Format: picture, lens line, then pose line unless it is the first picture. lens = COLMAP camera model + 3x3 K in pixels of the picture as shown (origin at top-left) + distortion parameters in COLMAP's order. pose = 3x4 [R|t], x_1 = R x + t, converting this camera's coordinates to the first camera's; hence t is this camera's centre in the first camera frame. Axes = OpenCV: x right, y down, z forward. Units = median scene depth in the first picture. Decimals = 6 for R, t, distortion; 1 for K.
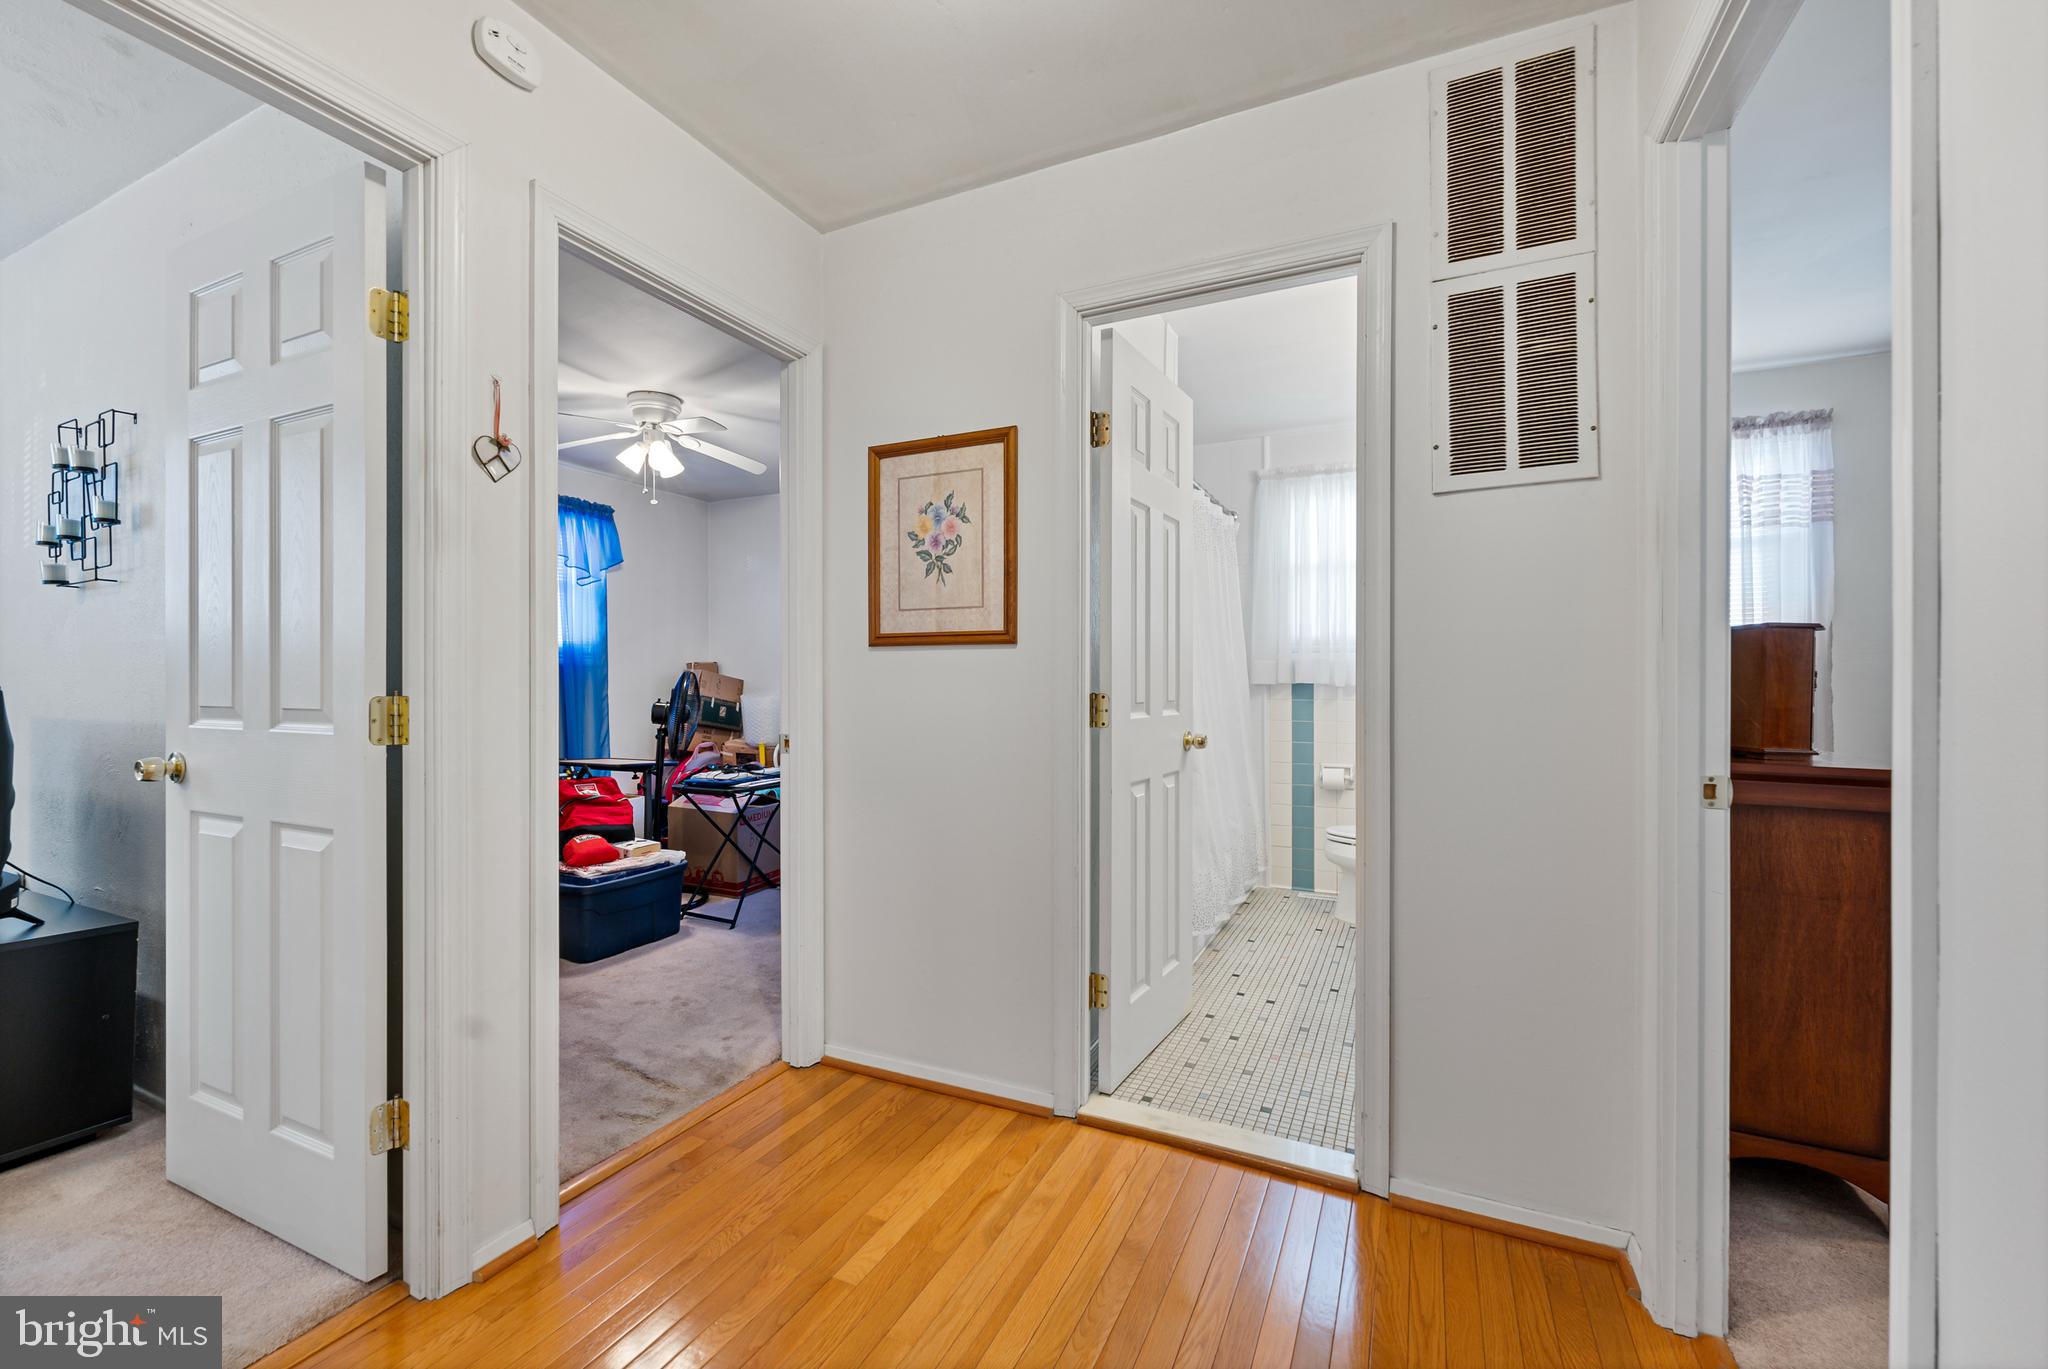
lens RADIAL K [[844.3, 0, 1023.4], [0, 844.3, 674.7], [0, 0, 1]] dist [-0.000732, 0.000742]
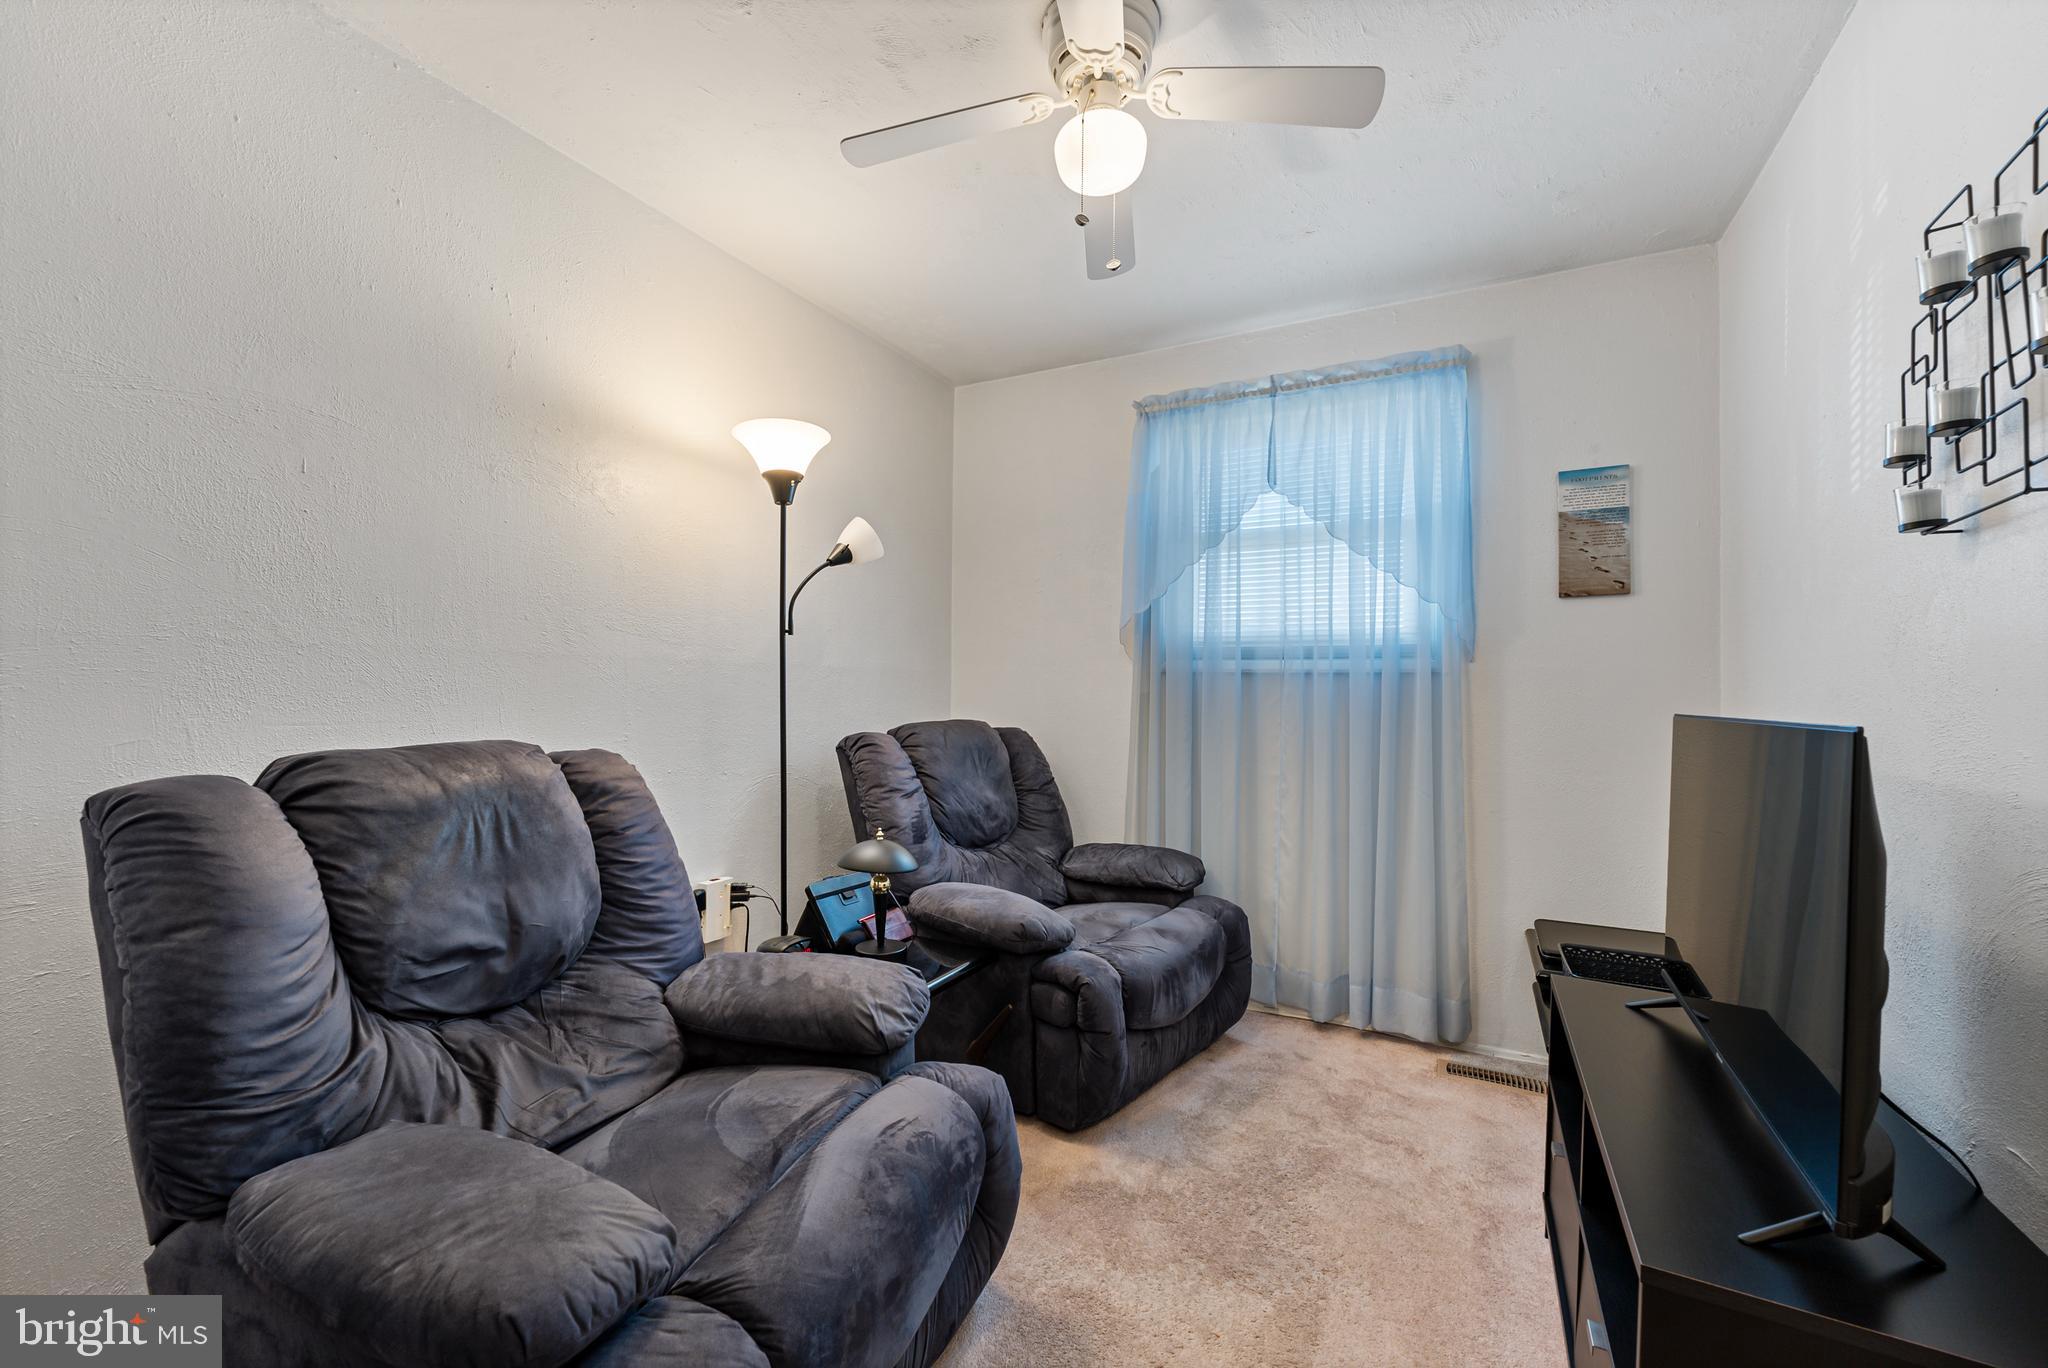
lens RADIAL K [[844.3, 0, 1025.2], [0, 844.3, 686.5], [0, 0, 1]] dist [-0.000732, 0.000742]
pose [[-0.035125, -0.001887, -0.999381, -0.595839], [-0.001069, 0.999998, -0.001851, -0.006412], [0.999382, 0.001004, -0.035127, 0.455696]]
